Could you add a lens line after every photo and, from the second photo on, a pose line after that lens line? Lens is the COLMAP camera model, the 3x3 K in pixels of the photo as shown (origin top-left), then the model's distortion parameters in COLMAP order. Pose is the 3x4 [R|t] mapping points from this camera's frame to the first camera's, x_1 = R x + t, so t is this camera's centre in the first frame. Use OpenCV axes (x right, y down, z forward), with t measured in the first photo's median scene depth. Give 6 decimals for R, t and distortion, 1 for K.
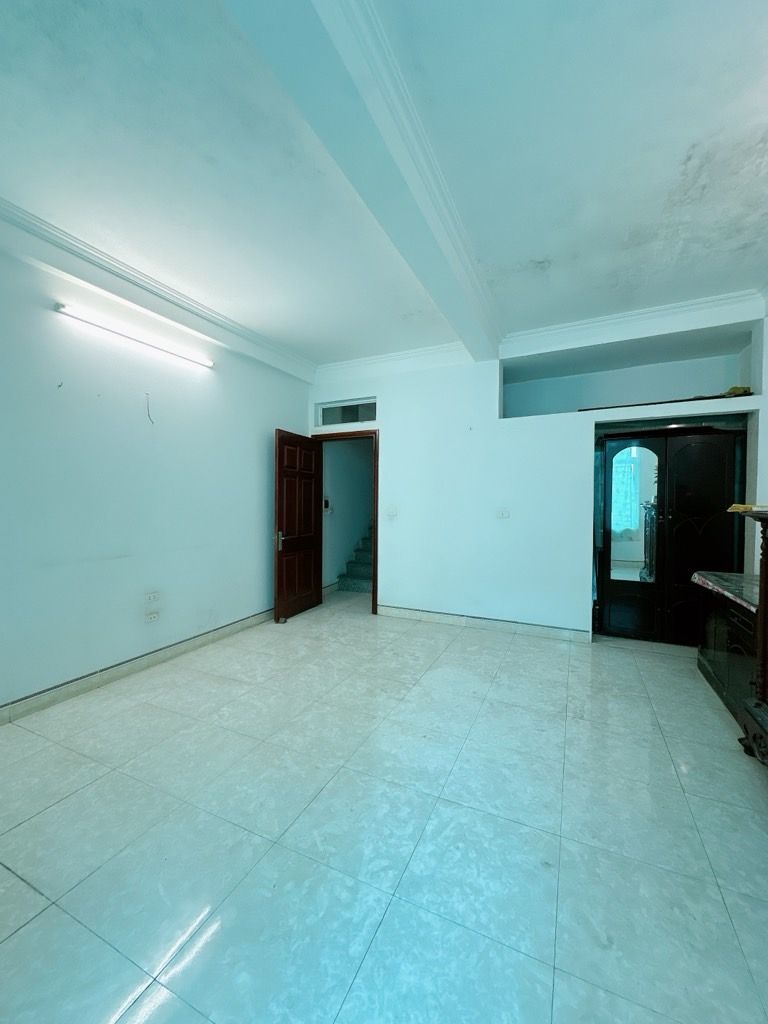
lens RADIAL K [[412.0, 0, 382.7], [0, 412.0, 509.9], [0, 0, 1]] dist [-0.004604, 0.000779]
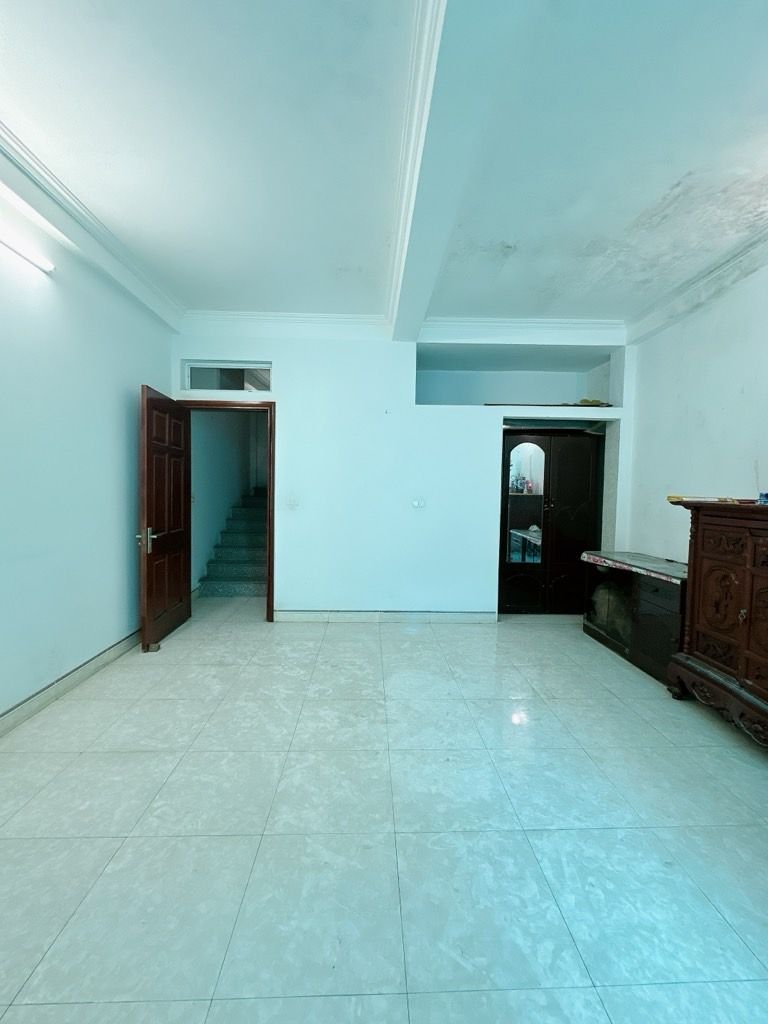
lens RADIAL K [[412.0, 0, 383.9], [0, 412.0, 509.9], [0, 0, 1]] dist [-0.004604, 0.000779]
pose [[0.885911, -0.008624, 0.463775, -0.284642], [-0.004365, 0.999628, 0.026926, 0.000392], [-0.463835, -0.025878, 0.885544, 0.210456]]
